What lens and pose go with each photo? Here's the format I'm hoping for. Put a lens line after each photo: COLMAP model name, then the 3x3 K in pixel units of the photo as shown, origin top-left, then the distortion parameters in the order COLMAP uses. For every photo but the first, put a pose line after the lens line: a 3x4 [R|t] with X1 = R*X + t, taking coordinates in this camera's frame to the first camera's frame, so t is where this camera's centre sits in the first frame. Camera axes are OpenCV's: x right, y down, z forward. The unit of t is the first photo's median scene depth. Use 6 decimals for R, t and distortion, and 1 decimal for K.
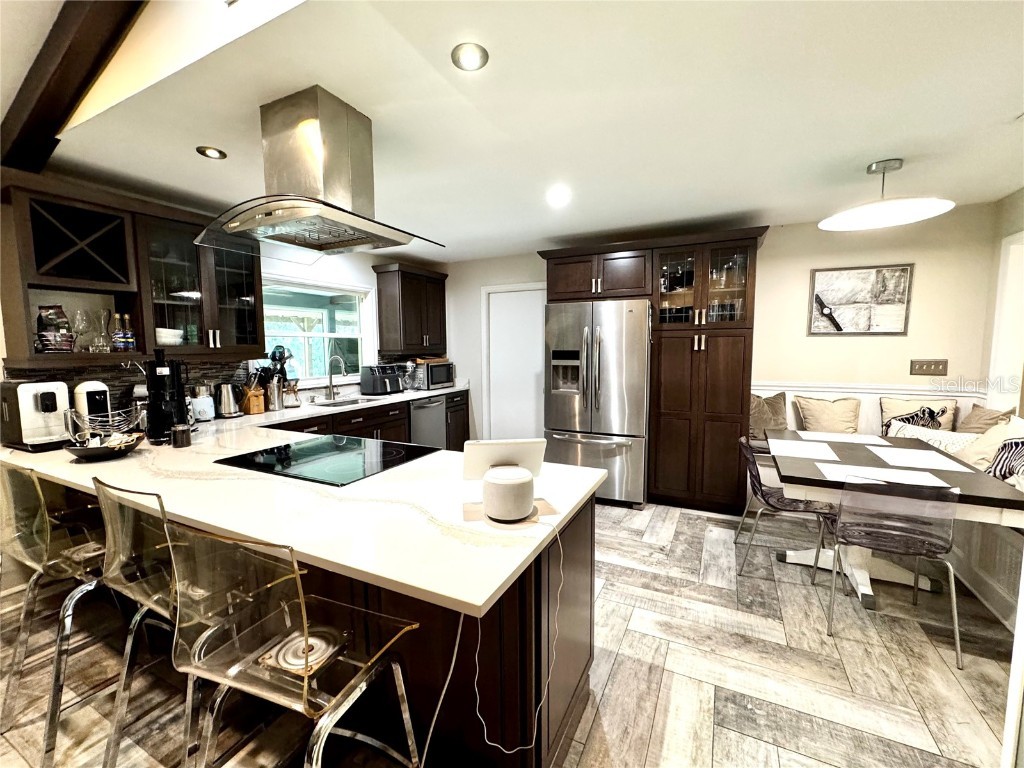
lens RADIAL K [[425.4, 0, 507.5], [0, 425.4, 383.9], [0, 0, 1]] dist [0.000284, 0.000135]
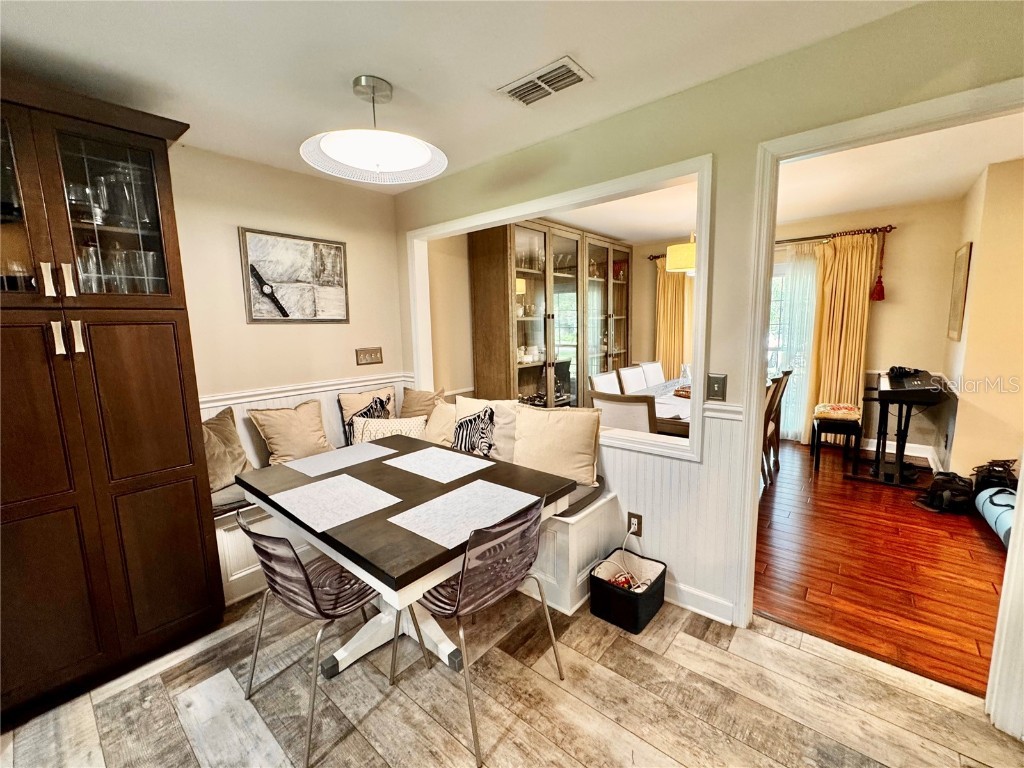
lens RADIAL K [[425.4, 0, 507.5], [0, 425.4, 383.9], [0, 0, 1]] dist [0.000284, 0.000135]
pose [[0.232558, -0.134564, 0.963229, 0.121872], [0.112131, 0.987488, 0.110880, -0.047464], [-0.966097, 0.082222, 0.244737, 0.455496]]
